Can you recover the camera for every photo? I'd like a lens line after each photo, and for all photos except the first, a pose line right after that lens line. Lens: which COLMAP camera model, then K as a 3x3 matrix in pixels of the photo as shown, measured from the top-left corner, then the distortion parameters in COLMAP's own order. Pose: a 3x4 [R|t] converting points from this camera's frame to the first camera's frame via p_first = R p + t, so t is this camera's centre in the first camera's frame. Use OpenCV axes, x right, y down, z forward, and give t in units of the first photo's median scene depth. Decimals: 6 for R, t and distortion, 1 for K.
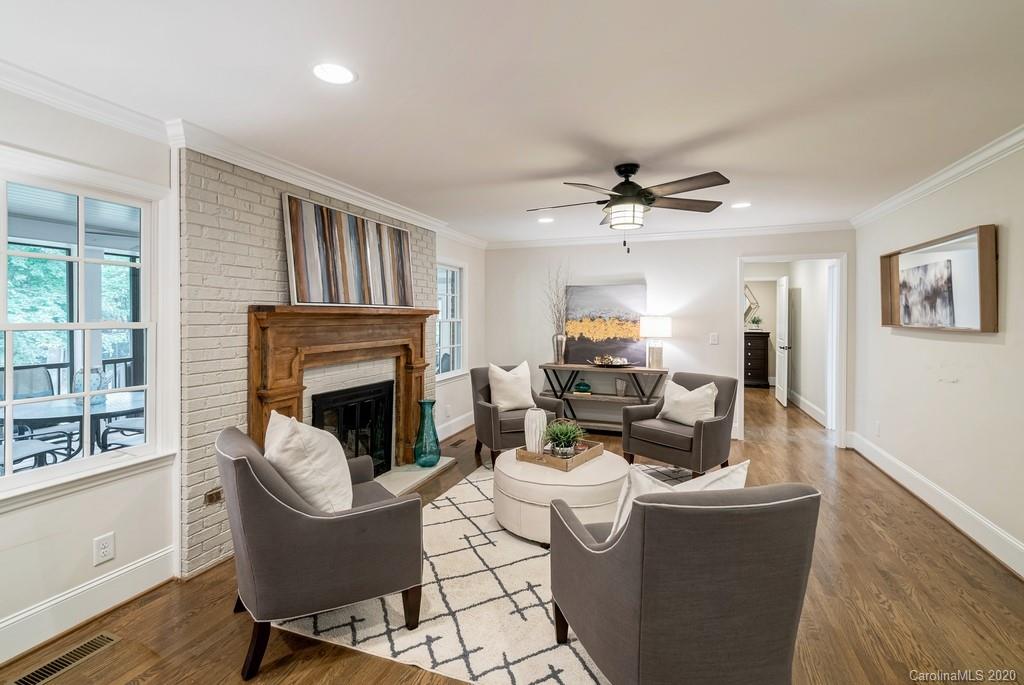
lens RADIAL K [[477.4, 0, 504.8], [0, 477.4, 319.1], [0, 0, 1]] dist [-0.005174, 0.004929]
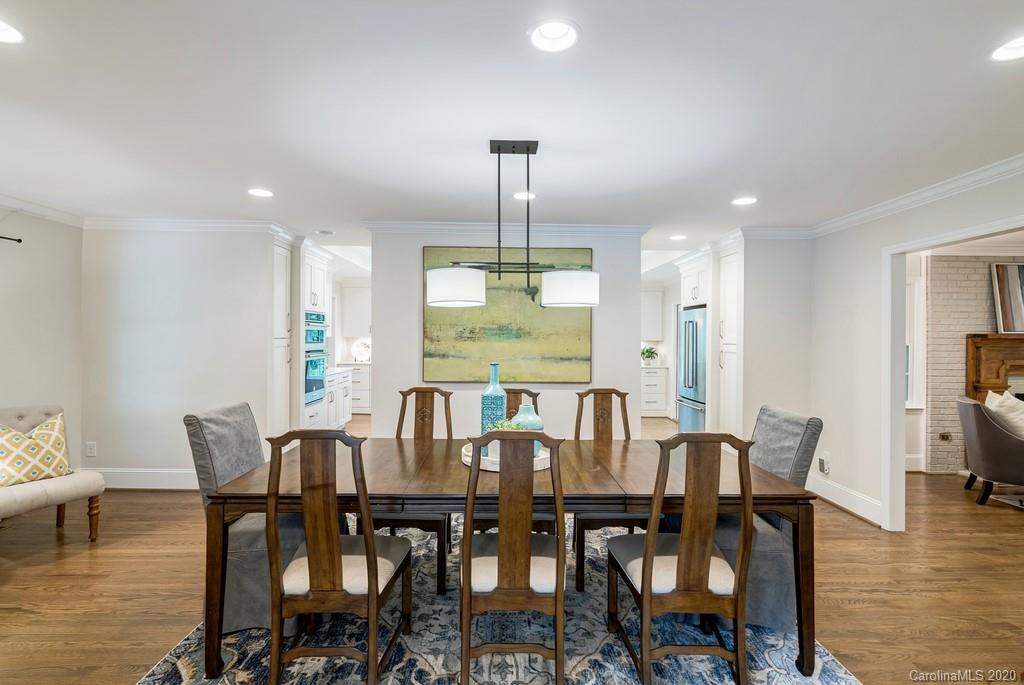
lens RADIAL K [[477.4, 0, 510.1], [0, 477.4, 333.1], [0, 0, 1]] dist [-0.005174, 0.004929]
pose [[0.378002, -0.003502, -0.925798, 0.382974], [-0.011070, 0.999904, -0.008302, 0.000835], [0.925739, 0.013387, 0.377927, -1.033897]]
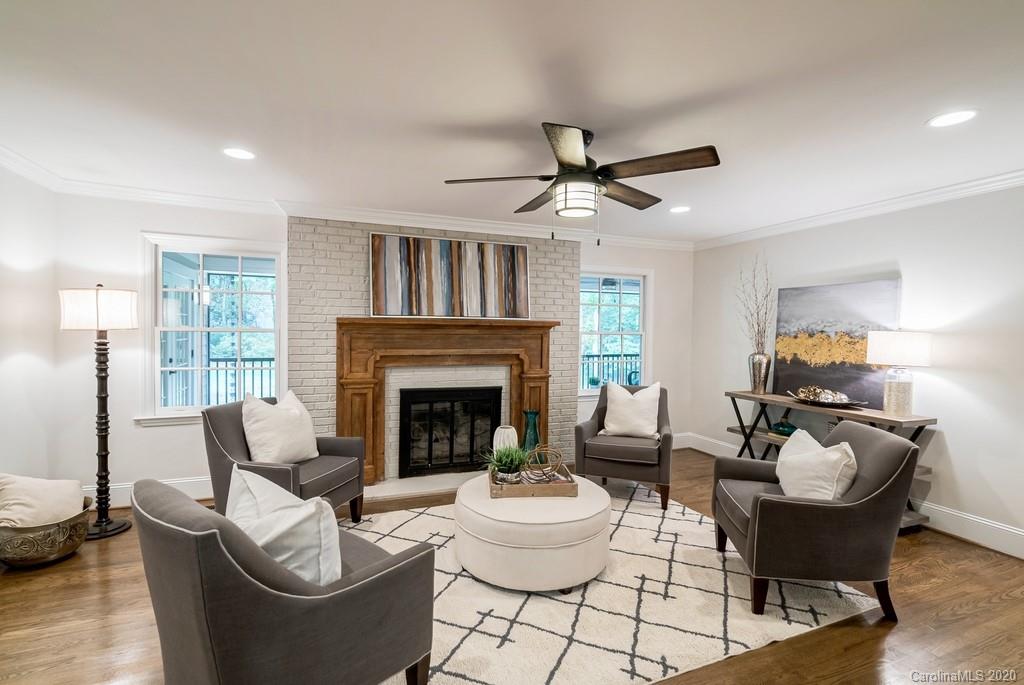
lens RADIAL K [[477.4, 0, 509.8], [0, 477.4, 335.4], [0, 0, 1]] dist [-0.005174, 0.004929]
pose [[0.675087, 0.015771, -0.737570, 0.724873], [-0.014271, 0.999864, 0.008317, 0.003589], [0.737600, 0.004911, 0.675220, 0.366437]]
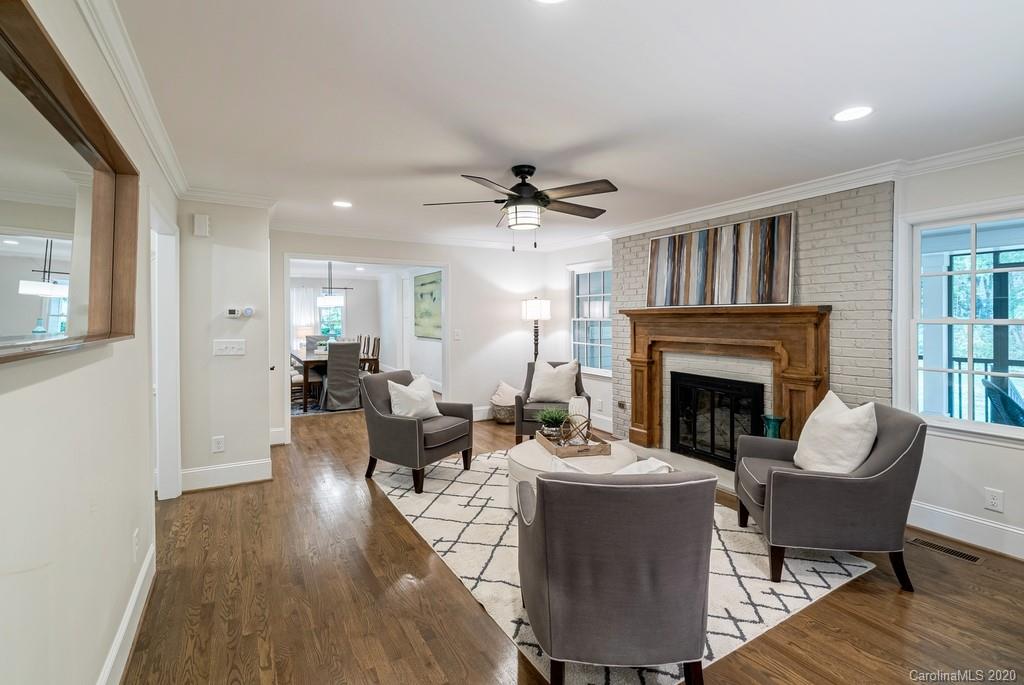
lens RADIAL K [[477.4, 0, 508.4], [0, 477.4, 319.5], [0, 0, 1]] dist [-0.005174, 0.004929]
pose [[-0.644339, 0.005164, -0.764722, 1.003943], [-0.001827, 0.999964, 0.008291, -0.005259], [0.764738, 0.006739, -0.644306, 1.552044]]
